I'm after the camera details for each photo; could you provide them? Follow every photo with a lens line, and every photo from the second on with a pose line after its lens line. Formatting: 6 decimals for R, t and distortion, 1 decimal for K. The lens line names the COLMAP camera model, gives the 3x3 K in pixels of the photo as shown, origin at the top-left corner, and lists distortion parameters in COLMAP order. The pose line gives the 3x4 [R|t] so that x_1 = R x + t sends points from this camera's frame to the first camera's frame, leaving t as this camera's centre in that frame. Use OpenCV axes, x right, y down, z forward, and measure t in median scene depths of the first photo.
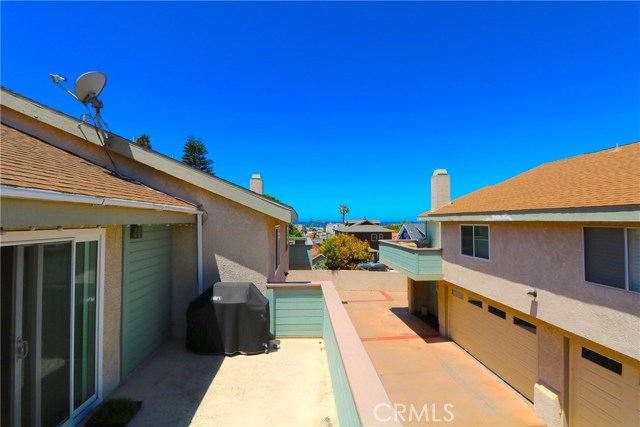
lens RADIAL K [[297.6, 0, 321.6], [0, 297.6, 214.3], [0, 0, 1]] dist [-0.003077, -0.000118]
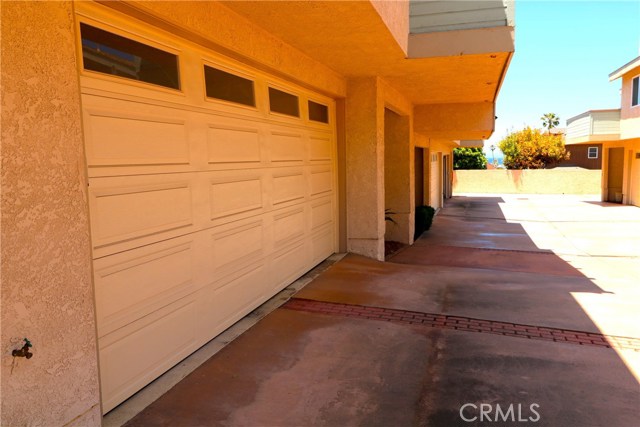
lens RADIAL K [[505.3, 0, 320.8], [0, 505.3, 216.7], [0, 0, 1]] dist [0.008599, 0.002428]
pose [[0.934565, 0.023520, -0.355015, 0.091665], [0.025230, 0.990920, 0.132067, 0.265836], [0.354898, -0.132382, 0.925485, -1.154691]]
